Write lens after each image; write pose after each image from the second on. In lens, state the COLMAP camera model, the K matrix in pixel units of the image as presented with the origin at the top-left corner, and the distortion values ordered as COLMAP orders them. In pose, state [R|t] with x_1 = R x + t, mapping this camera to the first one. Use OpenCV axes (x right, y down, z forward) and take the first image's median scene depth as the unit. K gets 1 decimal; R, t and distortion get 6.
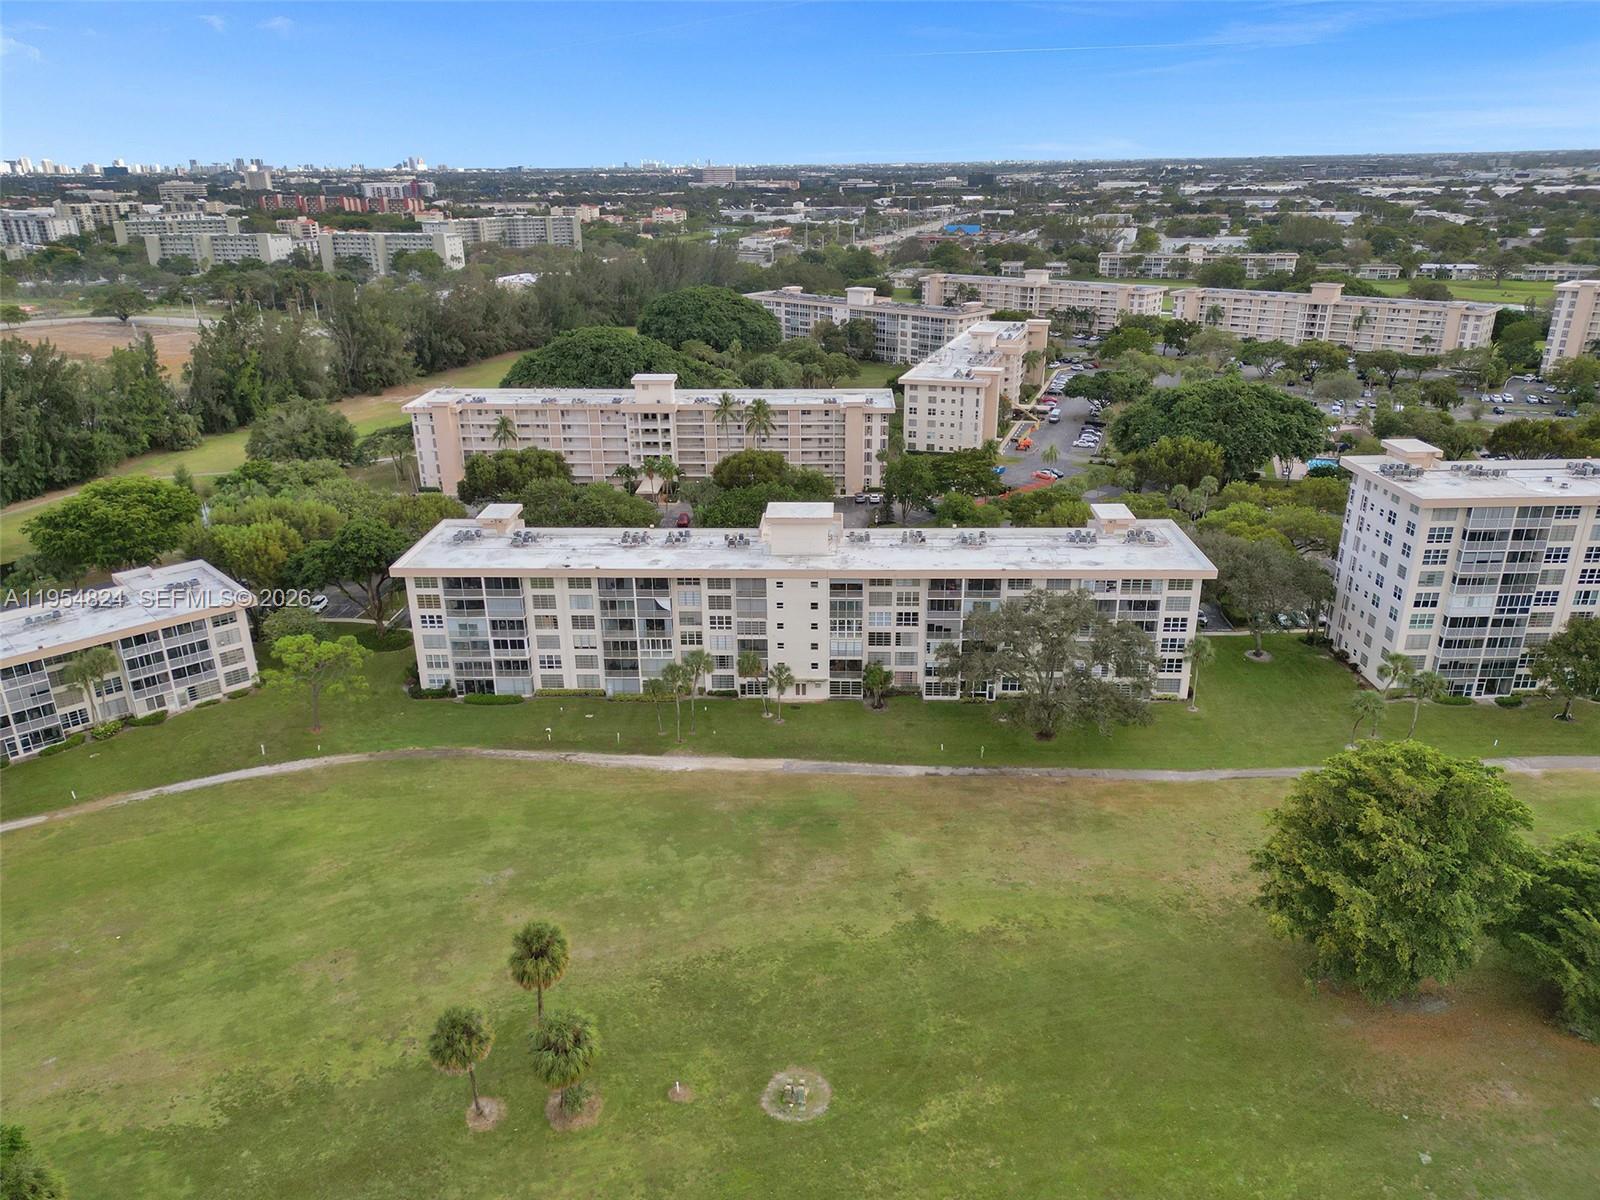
lens RADIAL K [[1098.7, 0, 795.7], [0, 1098.7, 627.4], [0, 0, 1]] dist [0.081806, -0.073533]
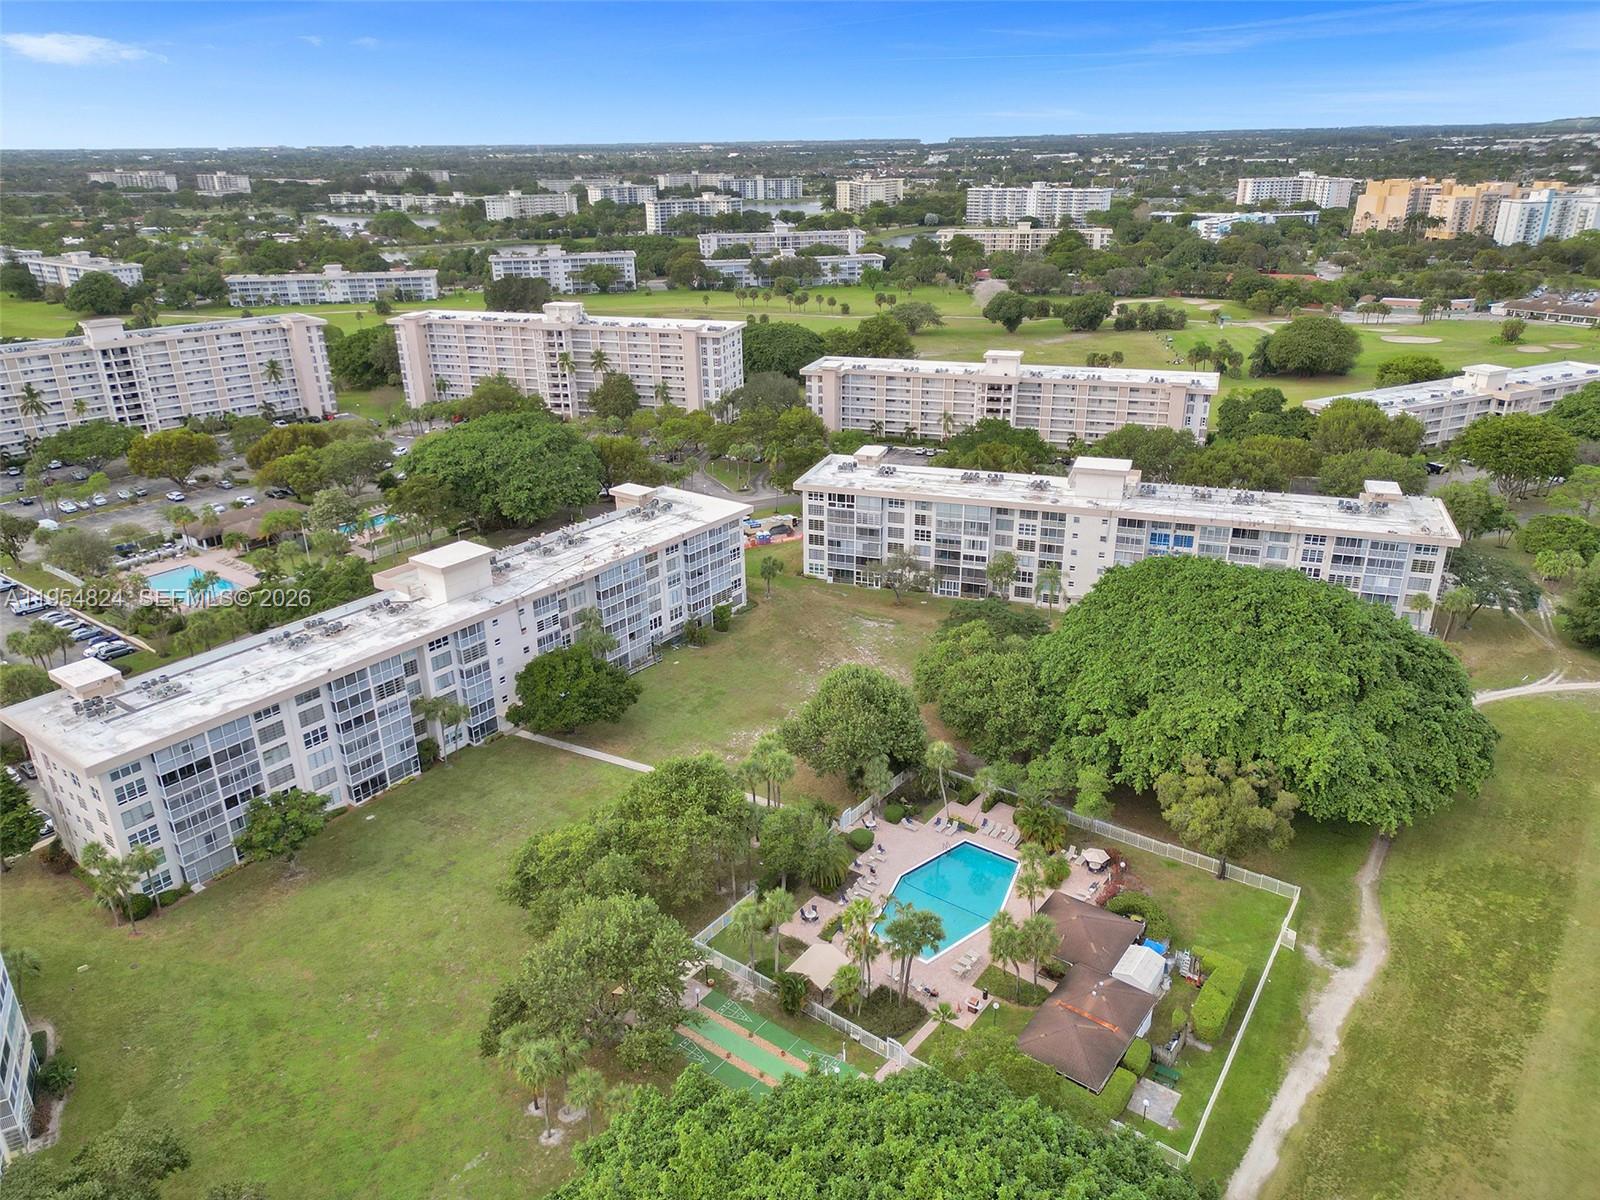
lens RADIAL K [[1098.7, 0, 795.7], [0, 1098.7, 627.4], [0, 0, 1]] dist [0.081806, -0.073533]
pose [[0.950816, 0.121520, -0.284925, 0.054380], [-0.115296, 0.992582, 0.038585, 0.072269], [0.287500, -0.003837, 0.957773, -0.324207]]
